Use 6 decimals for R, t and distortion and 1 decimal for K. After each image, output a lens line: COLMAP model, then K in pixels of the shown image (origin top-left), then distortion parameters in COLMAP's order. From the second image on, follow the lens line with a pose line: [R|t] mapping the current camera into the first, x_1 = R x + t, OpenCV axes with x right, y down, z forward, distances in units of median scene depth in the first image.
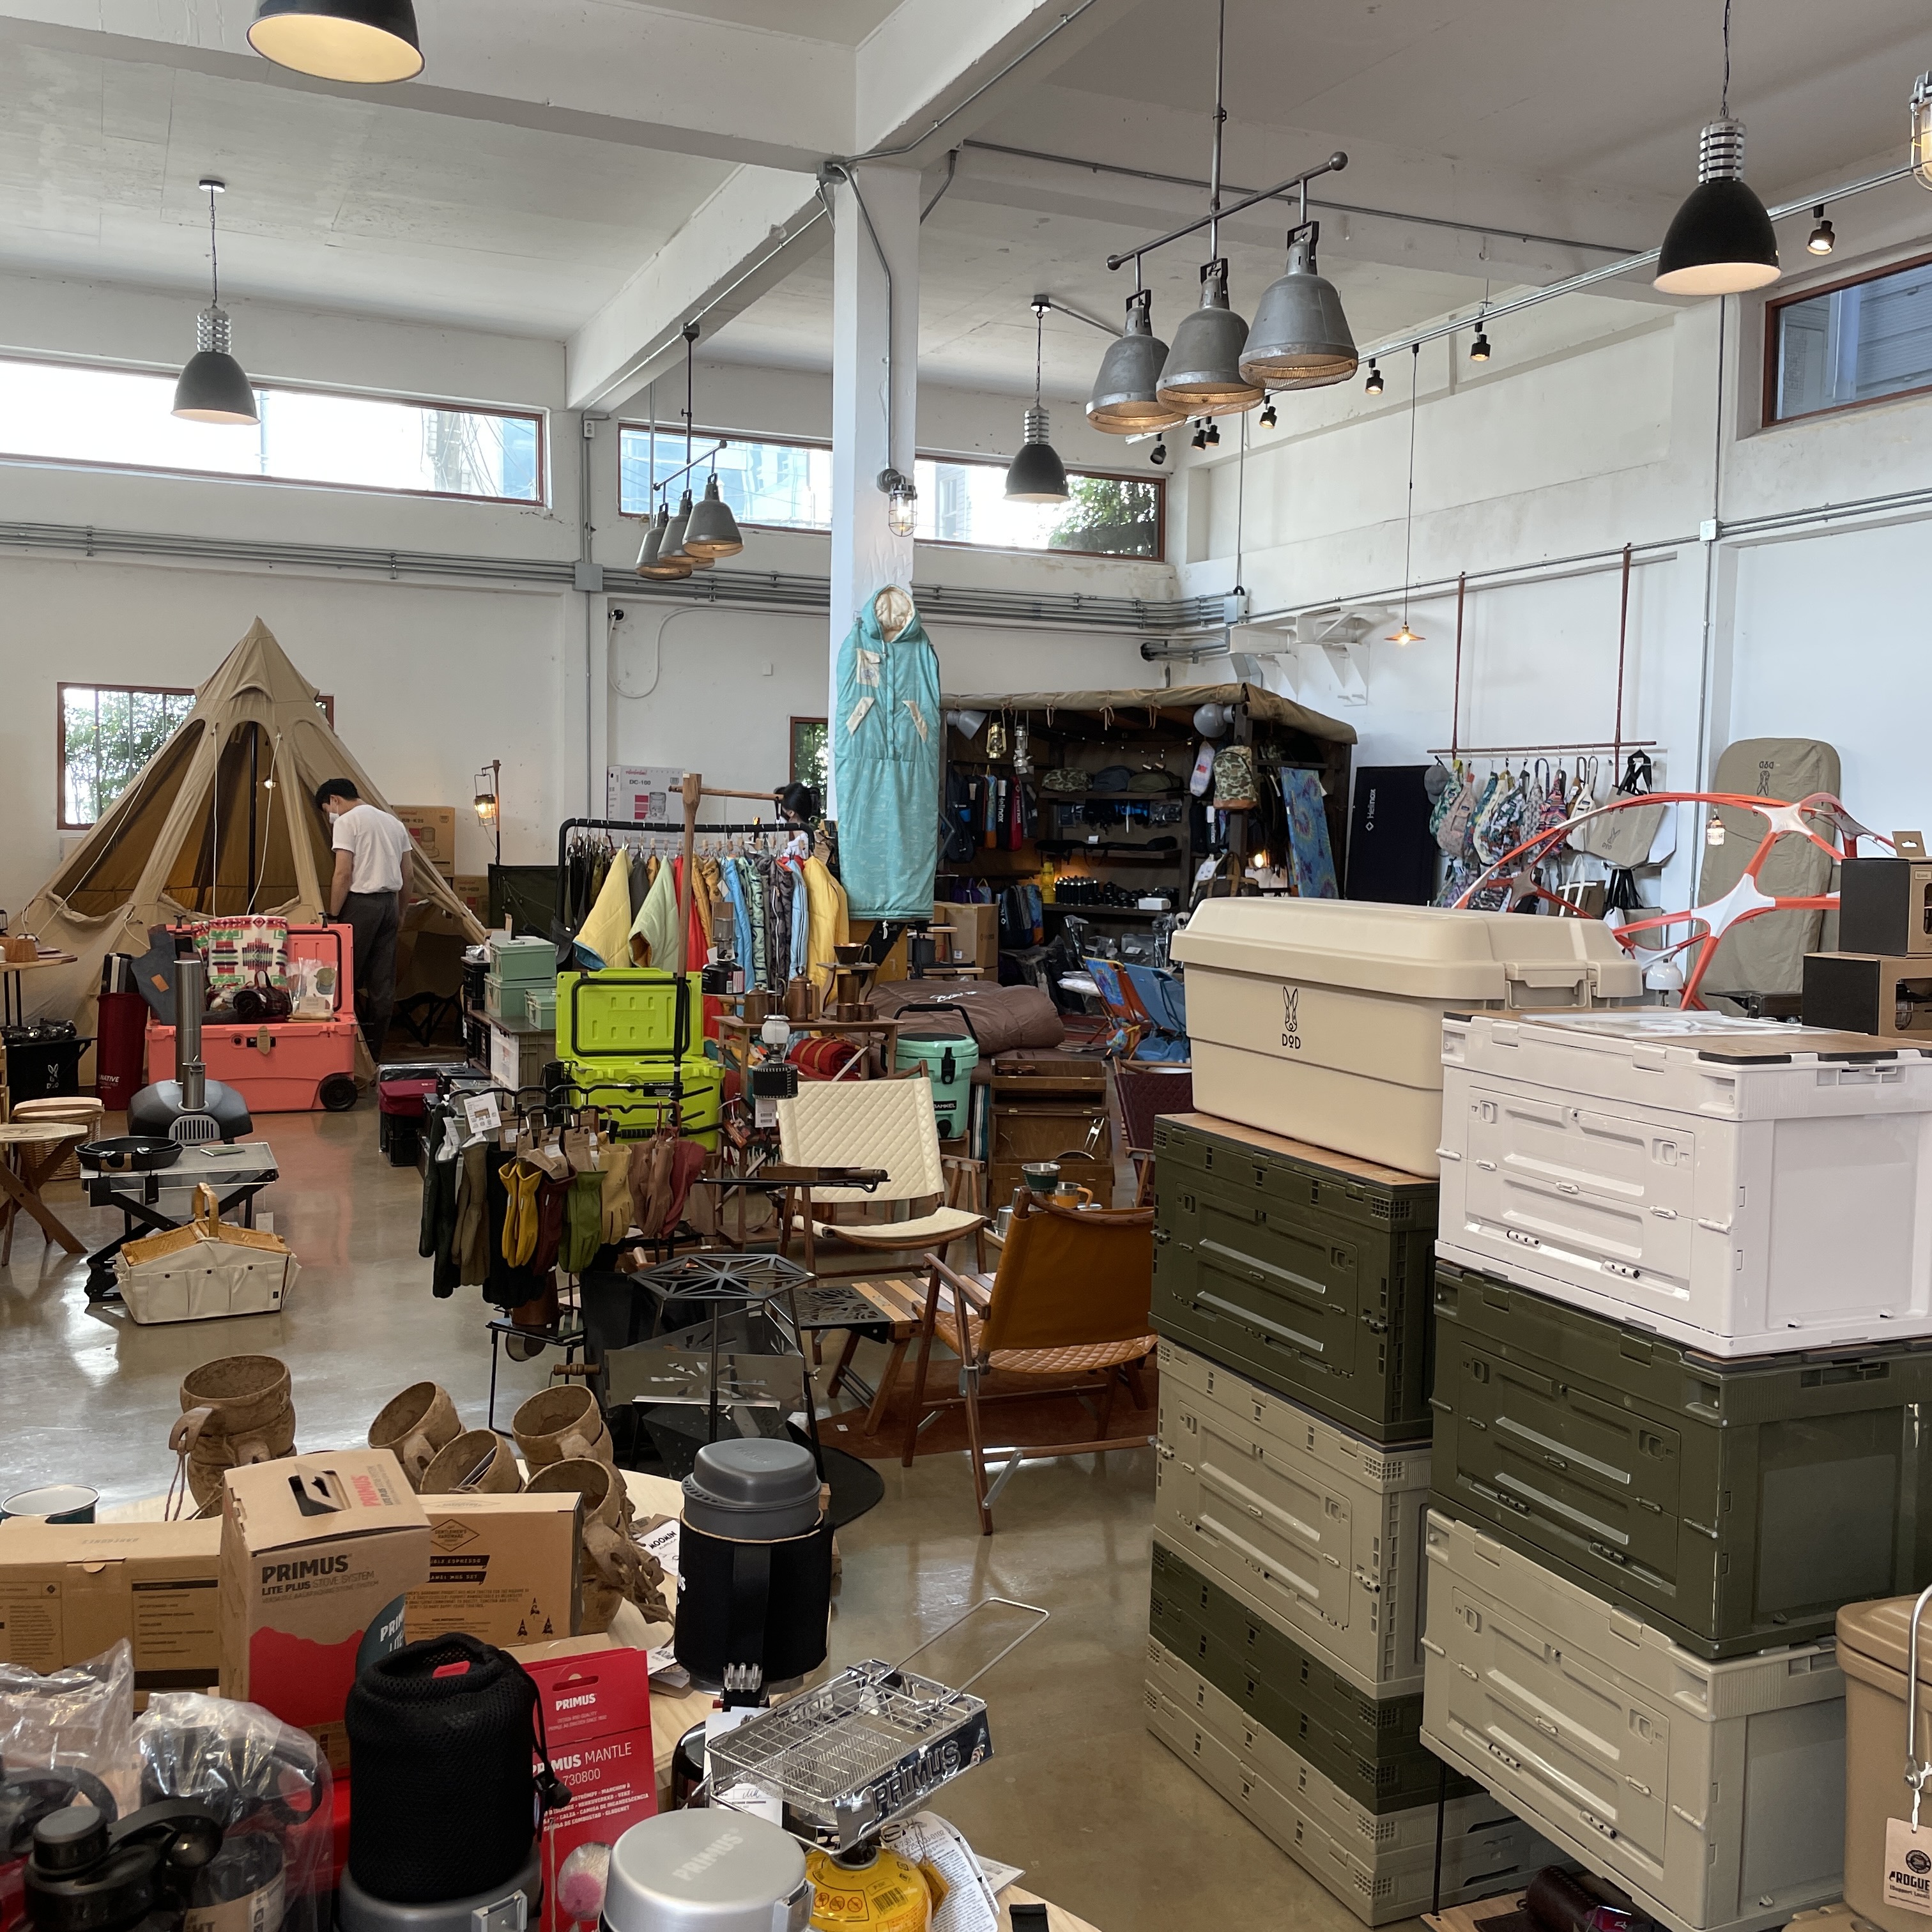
lens RADIAL K [[1943.9, 0, 967.1], [0, 1943.9, 963.9], [0, 0, 1]] dist [0.023576, 0.000000]
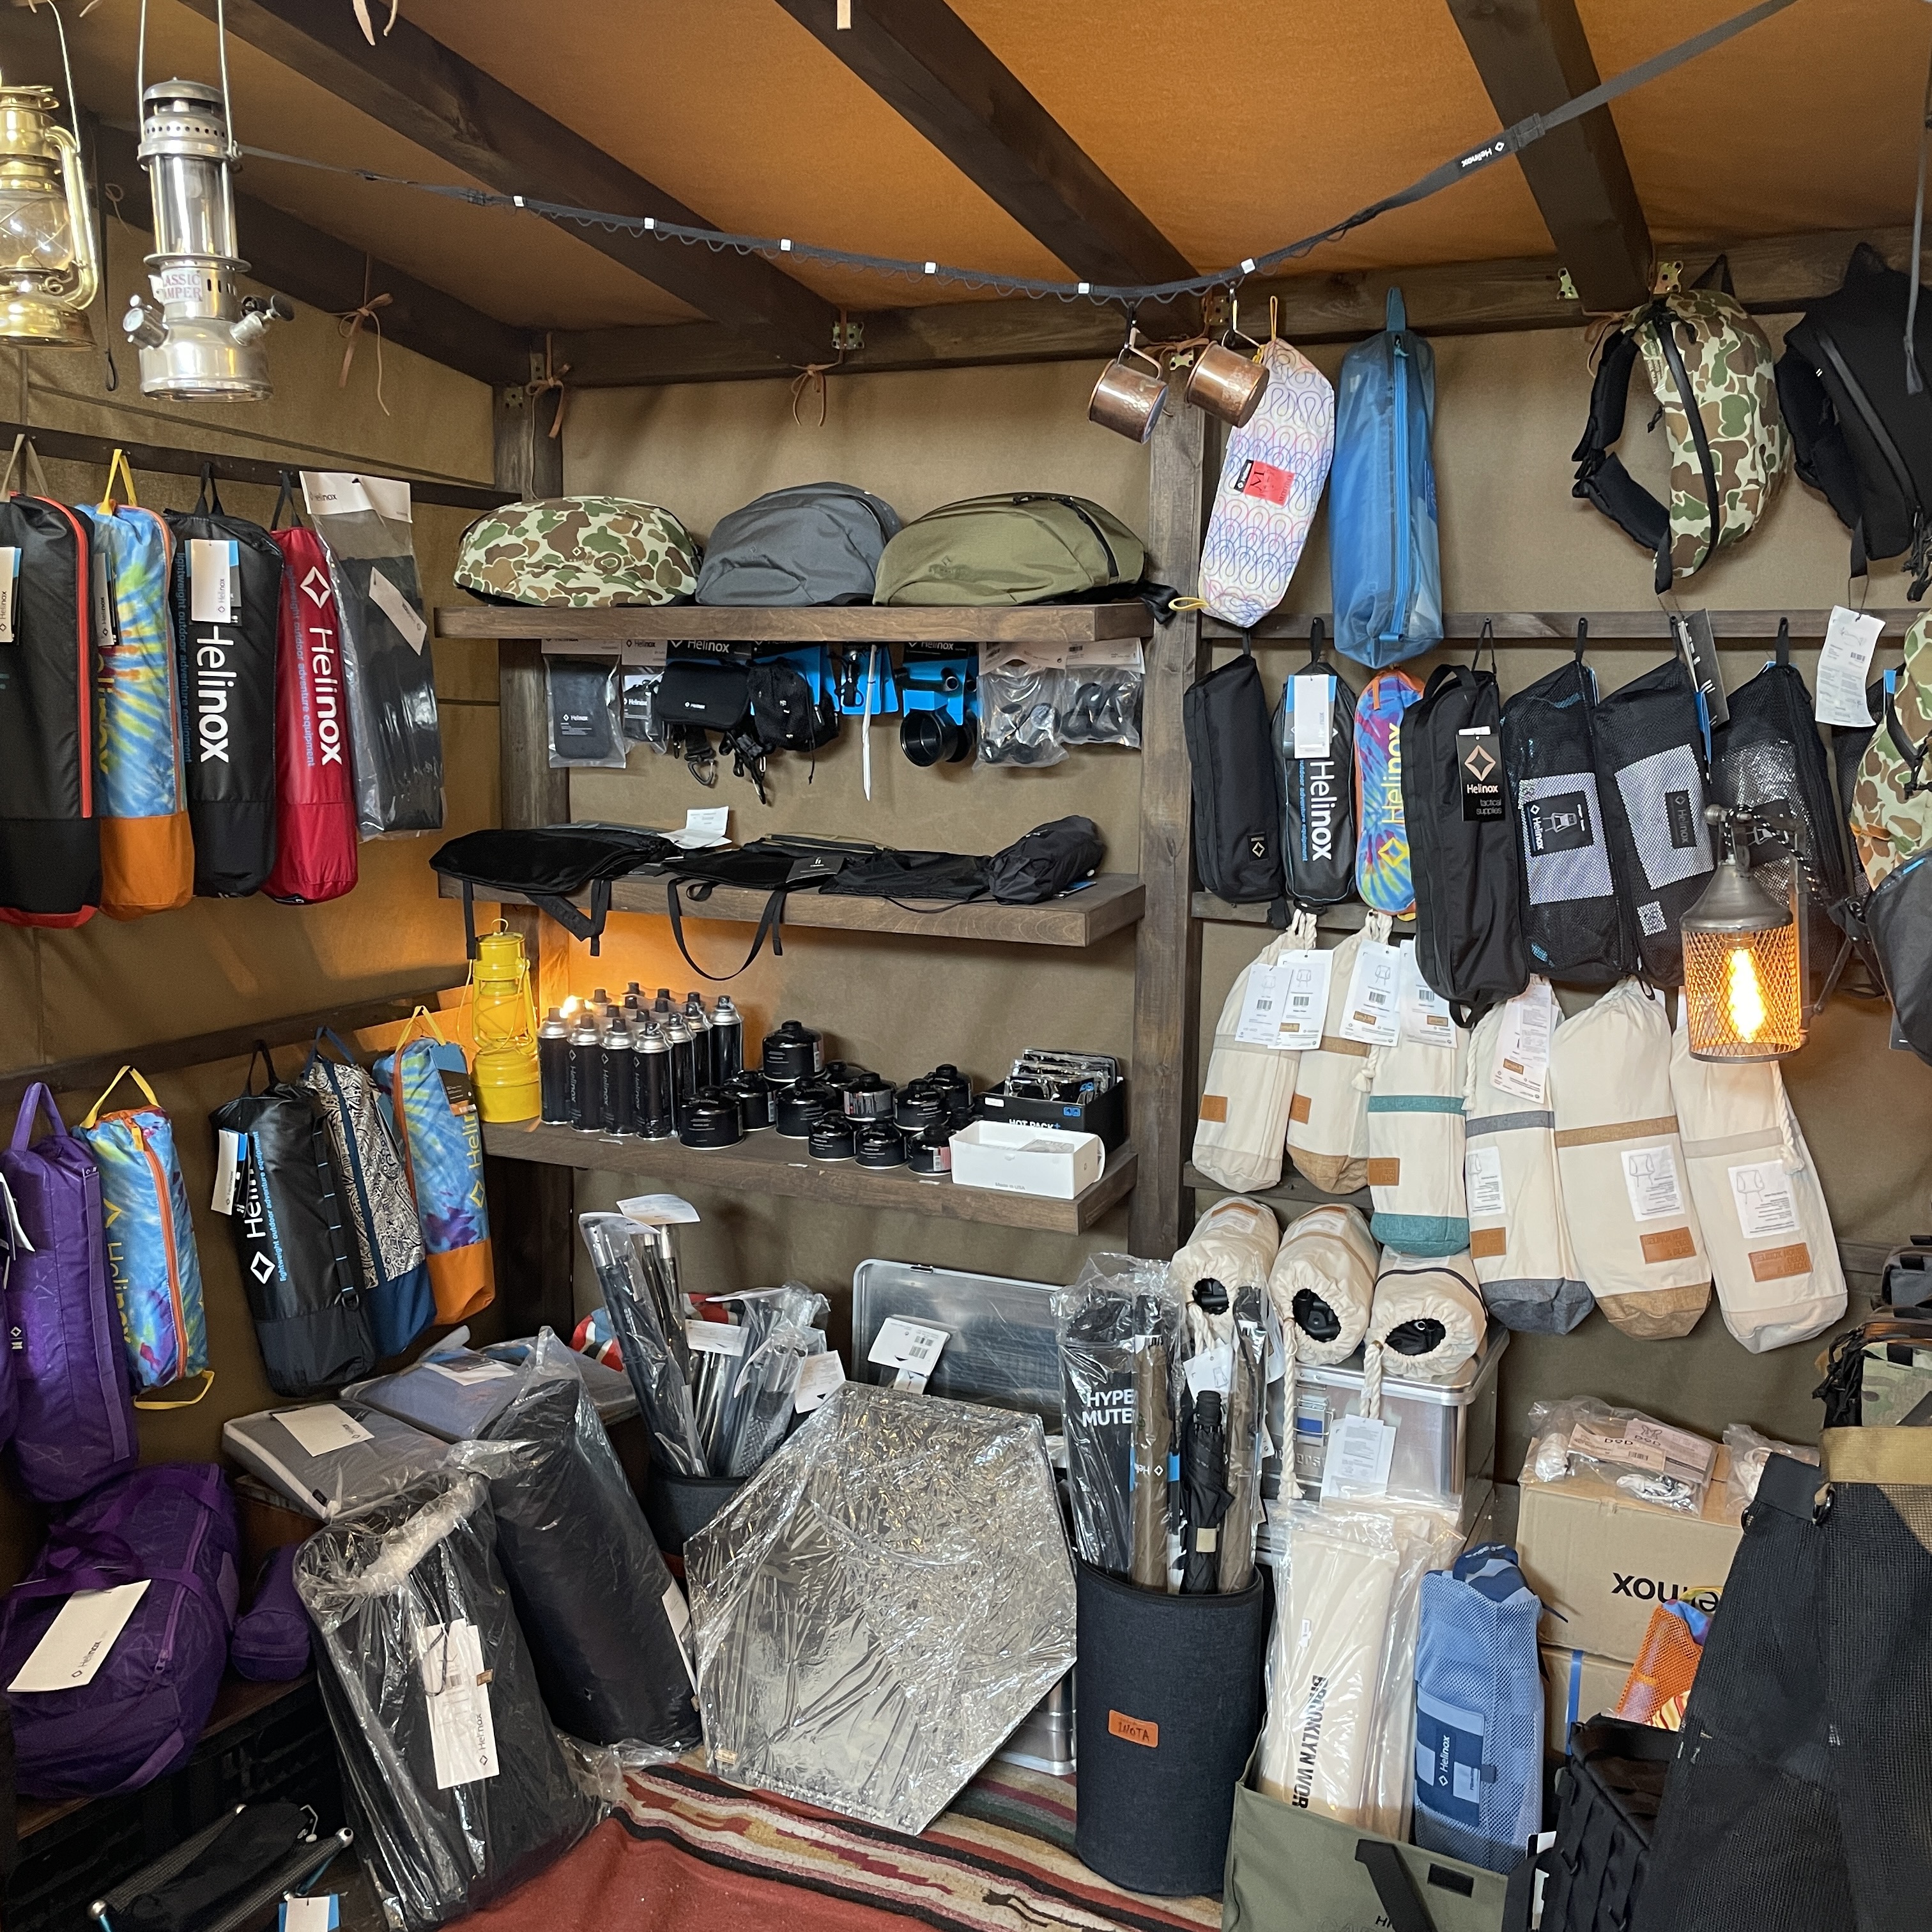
lens RADIAL K [[1943.9, 0, 966.9], [0, 1943.9, 964.0], [0, 0, 1]] dist [0.023576, 0.000000]
pose [[0.976716, -0.035392, 0.211597, 0.046910], [0.020797, 0.997273, 0.070806, -0.064356], [-0.213526, -0.064756, 0.974789, 0.785840]]
